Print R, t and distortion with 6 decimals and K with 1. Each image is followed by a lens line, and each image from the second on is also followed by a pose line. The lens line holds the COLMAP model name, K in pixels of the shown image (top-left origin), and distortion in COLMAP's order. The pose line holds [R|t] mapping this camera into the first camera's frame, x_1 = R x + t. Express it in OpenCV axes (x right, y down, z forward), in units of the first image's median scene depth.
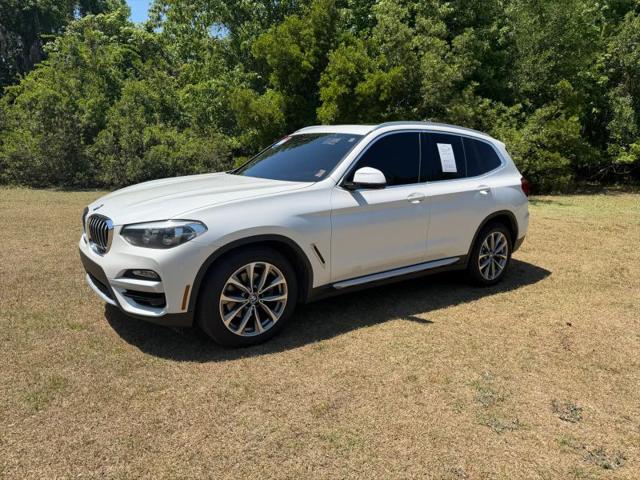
lens RADIAL K [[458.3, 0, 322.2], [0, 458.3, 251.4], [0, 0, 1]] dist [0.036278, -0.036300]
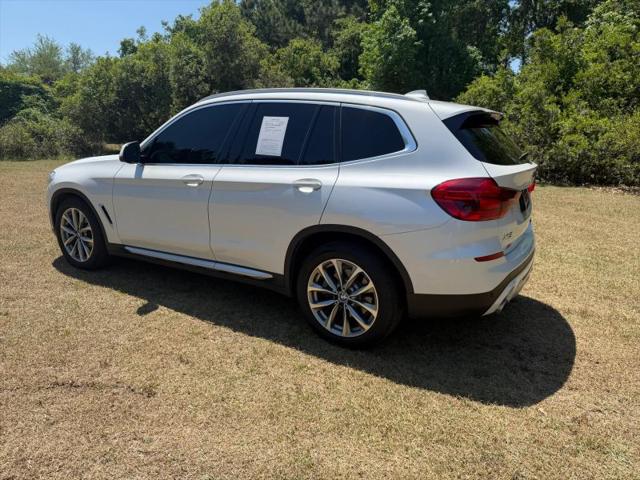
lens RADIAL K [[458.3, 0, 324.3], [0, 458.3, 237.8], [0, 0, 1]] dist [0.036278, -0.036300]
pose [[0.372453, 0.193767, -0.907597, 0.984399], [-0.208842, 0.970377, 0.121467, -0.149451], [0.904248, 0.144303, 0.401887, 0.793160]]
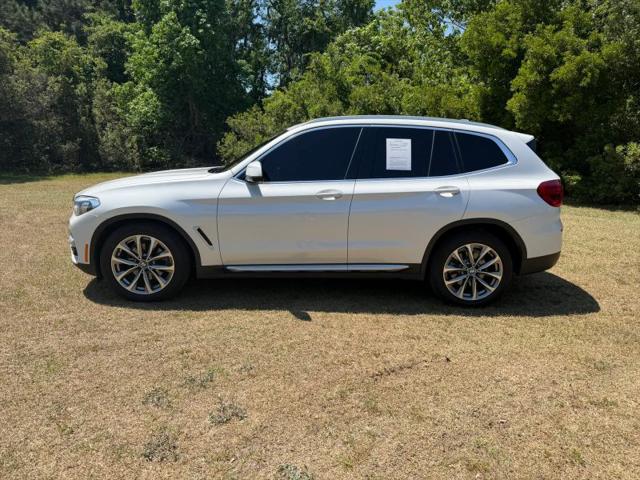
lens RADIAL K [[458.3, 0, 321.2], [0, 458.3, 245.9], [0, 0, 1]] dist [0.036278, -0.036300]
pose [[0.818254, 0.119556, -0.562287, 0.668384], [-0.123251, 0.991874, 0.031539, -0.032414], [0.561488, 0.043495, 0.826341, 0.168555]]
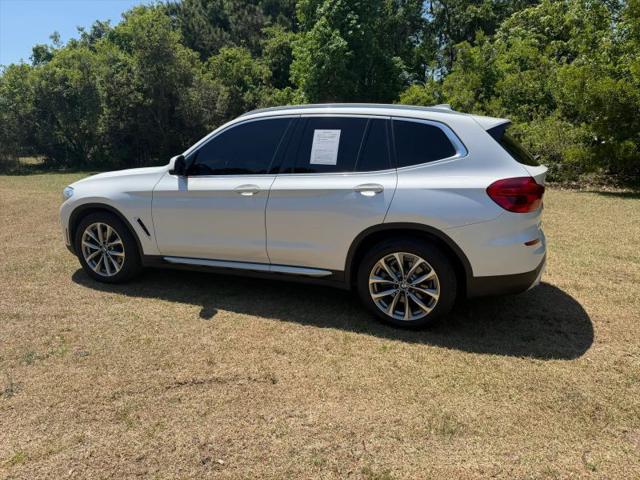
lens RADIAL K [[458.3, 0, 323.9], [0, 458.3, 241.4], [0, 0, 1]] dist [0.036278, -0.036300]
pose [[0.530566, 0.161082, -0.832197, 0.959186], [-0.167719, 0.982317, 0.083210, -0.104106], [0.830885, 0.095427, 0.548200, 0.560611]]
